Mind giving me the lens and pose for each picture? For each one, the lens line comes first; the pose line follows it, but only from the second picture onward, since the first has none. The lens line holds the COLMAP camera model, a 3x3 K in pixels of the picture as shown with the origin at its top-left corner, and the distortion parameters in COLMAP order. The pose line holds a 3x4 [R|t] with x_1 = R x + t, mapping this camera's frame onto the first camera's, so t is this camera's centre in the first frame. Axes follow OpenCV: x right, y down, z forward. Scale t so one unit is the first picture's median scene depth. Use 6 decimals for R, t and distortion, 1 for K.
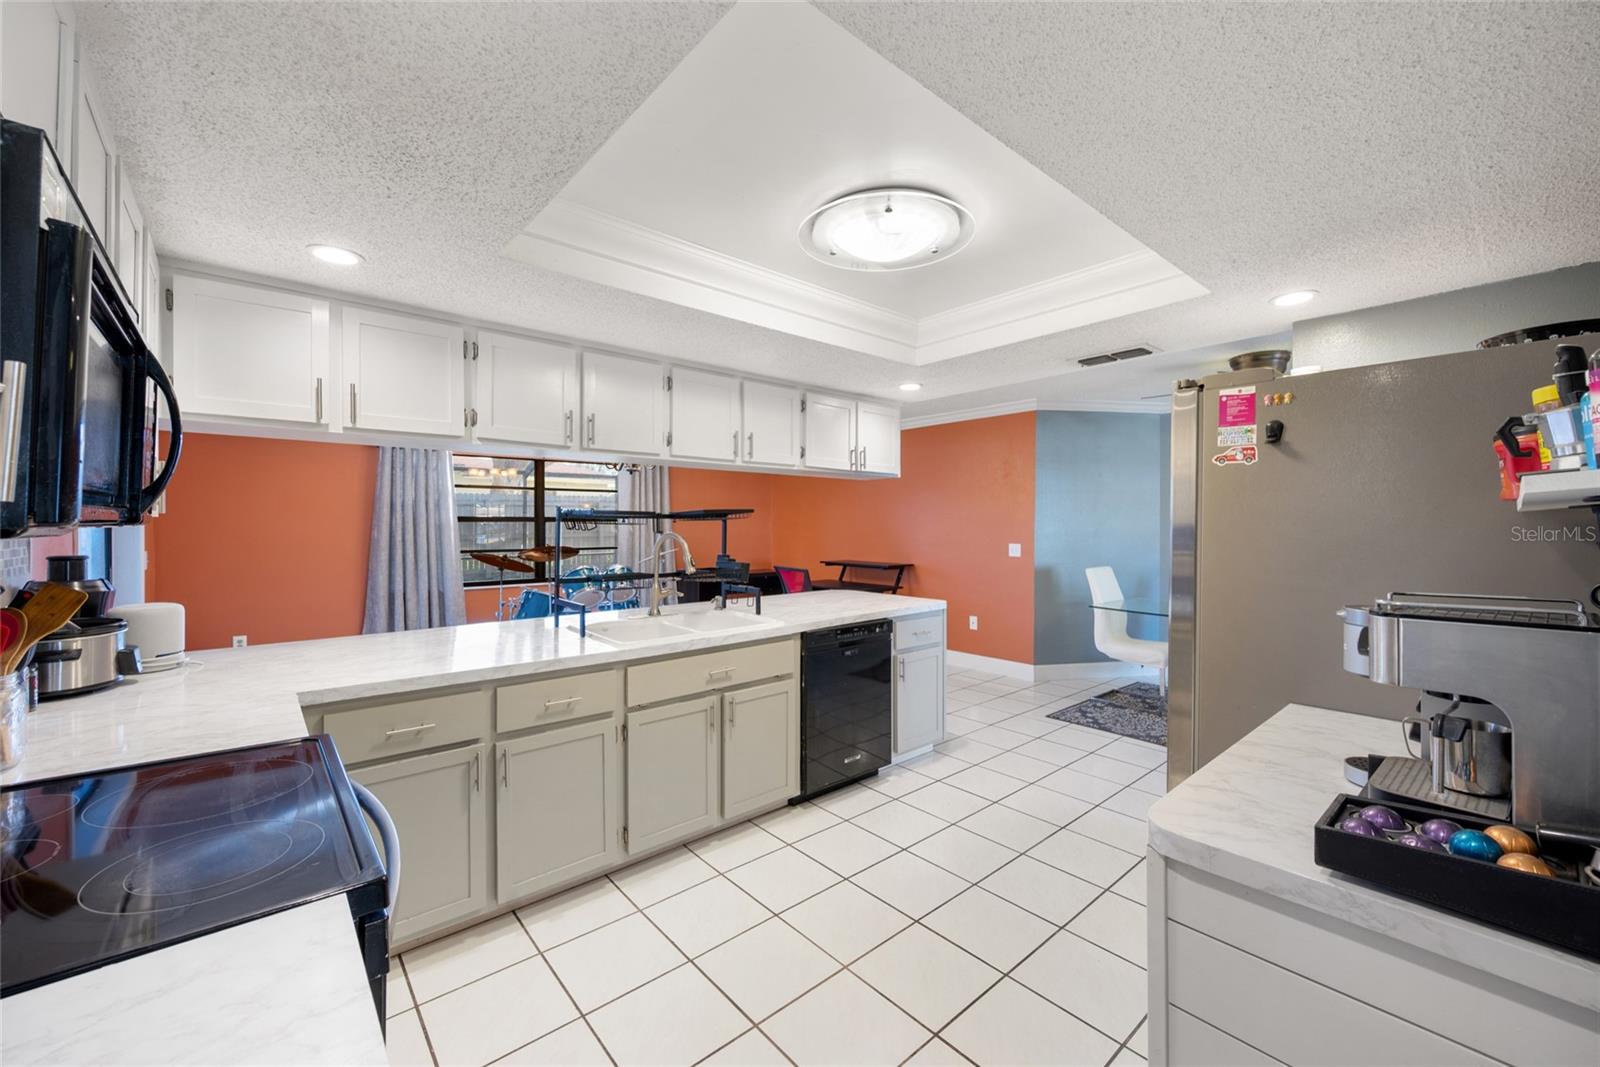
lens RADIAL K [[633.6, 0, 802.5], [0, 633.6, 523.1], [0, 0, 1]] dist [-0.001170, 0.000029]
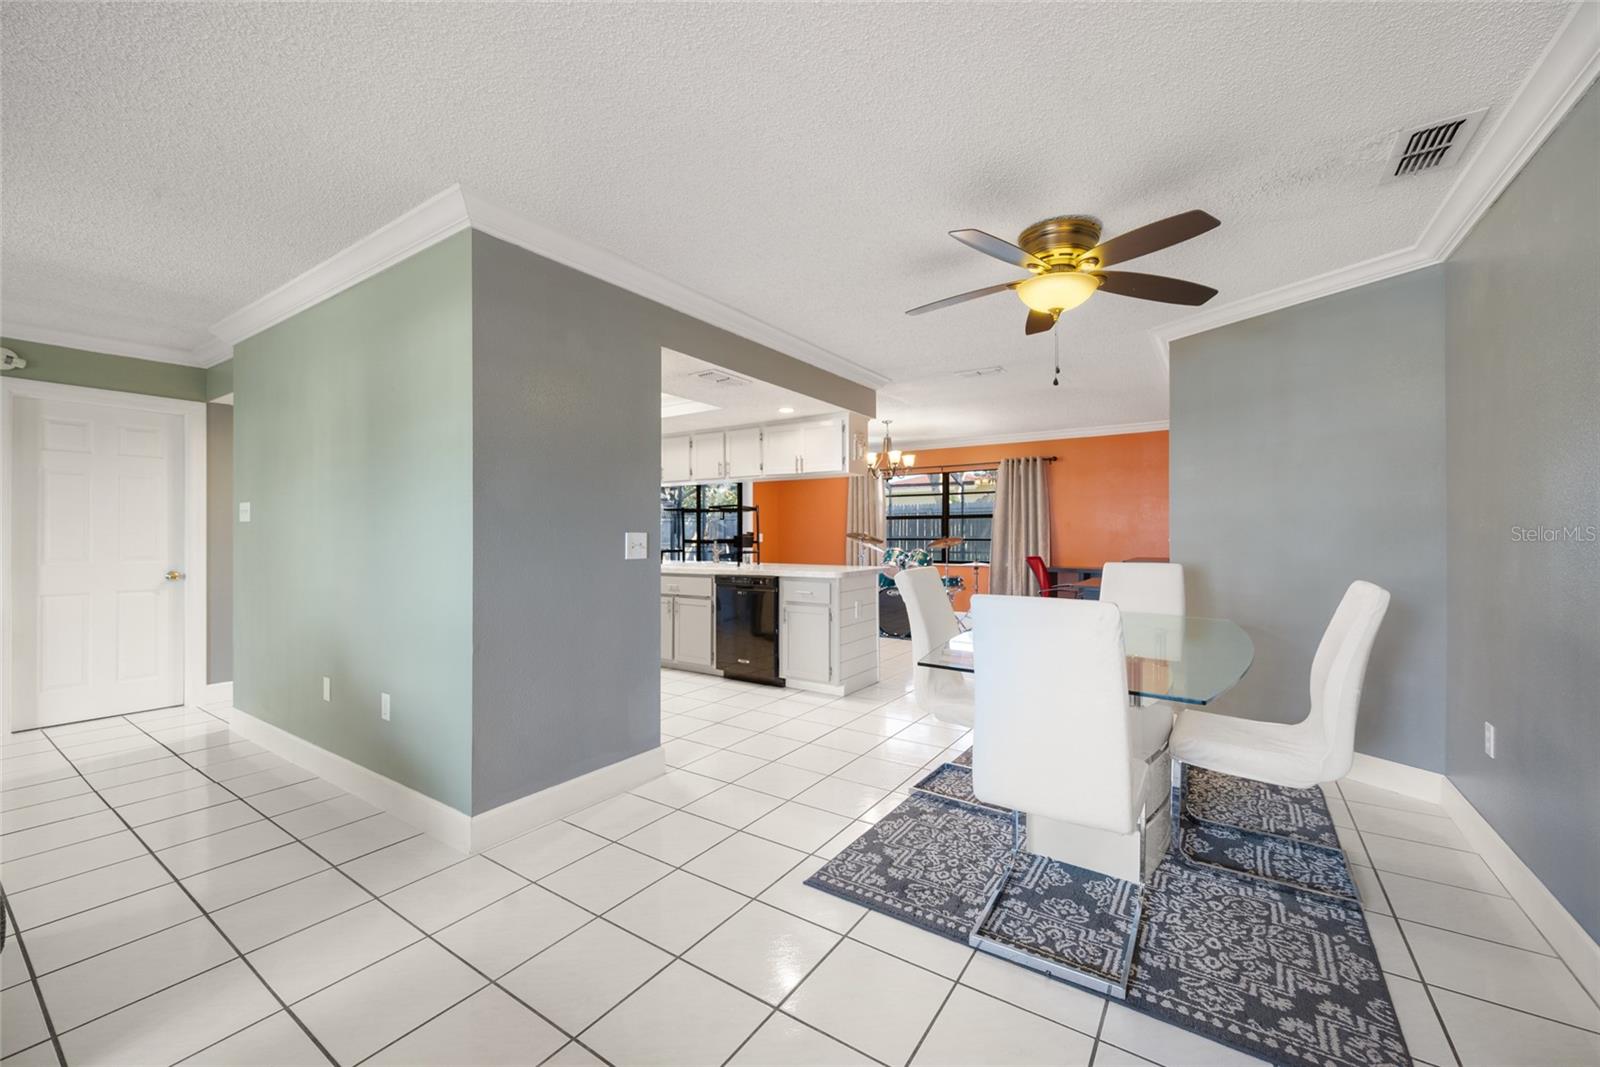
lens RADIAL K [[632.1, 0, 802.0], [0, 632.1, 530.0], [0, 0, 1]] dist [-0.000537, -0.000239]
pose [[0.249324, -0.007973, -0.968387, 1.587381], [0.005809, 0.999960, -0.006737, 0.058331], [0.968403, -0.003945, 0.249361, 0.733933]]
